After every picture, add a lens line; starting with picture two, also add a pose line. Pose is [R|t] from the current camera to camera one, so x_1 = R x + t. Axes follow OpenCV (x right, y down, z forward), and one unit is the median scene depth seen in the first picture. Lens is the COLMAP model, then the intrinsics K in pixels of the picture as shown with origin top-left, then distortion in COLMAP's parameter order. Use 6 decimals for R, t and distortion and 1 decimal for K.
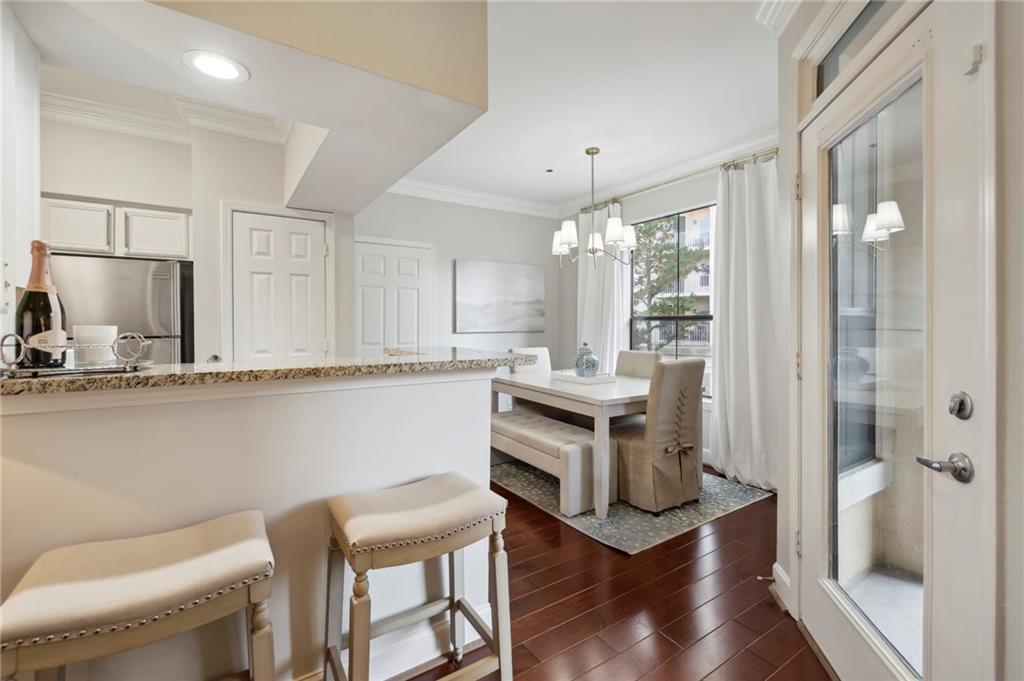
lens RADIAL K [[440.3, 0, 513.8], [0, 440.3, 338.7], [0, 0, 1]] dist [0.000796, -0.000128]
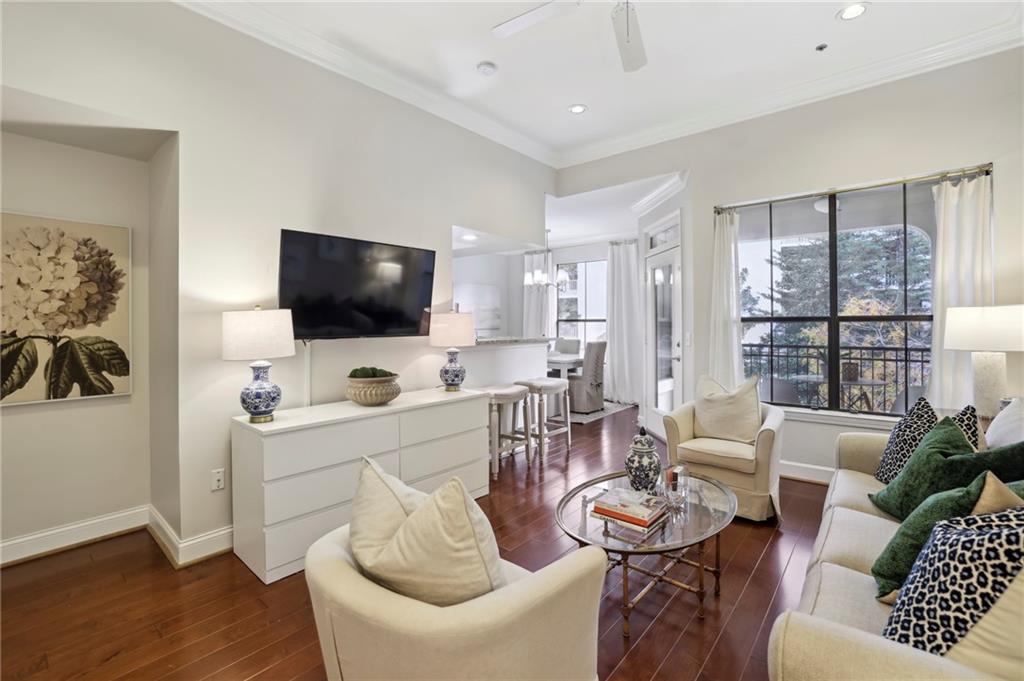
lens RADIAL K [[440.3, 0, 513.8], [0, 440.3, 338.7], [0, 0, 1]] dist [0.000796, -0.000128]
pose [[0.958892, -0.010385, 0.283581, -0.422240], [0.008673, 0.999936, 0.007294, 0.010796], [-0.283639, -0.004535, 0.958920, -0.641695]]
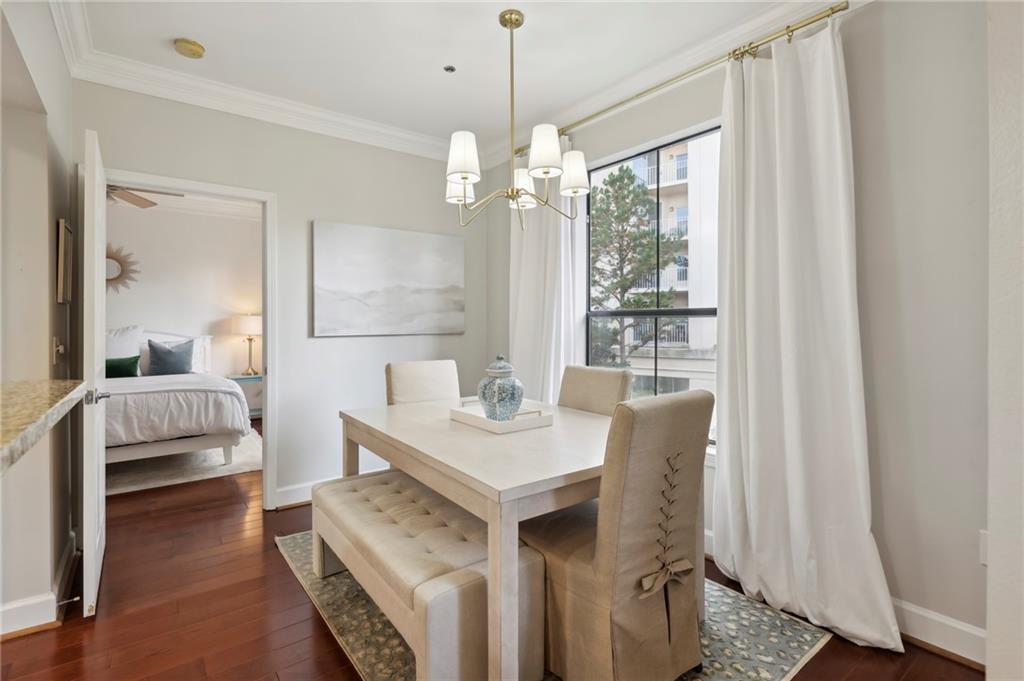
lens RADIAL K [[483.6, 0, 512.0], [0, 483.6, 340.5], [0, 0, 1]] dist [-0.003946, -0.000283]
pose [[0.997446, -0.003687, 0.071335, 0.117564], [0.003491, 0.999990, 0.002865, -0.010381], [-0.071344, -0.002609, 0.997448, 0.332937]]
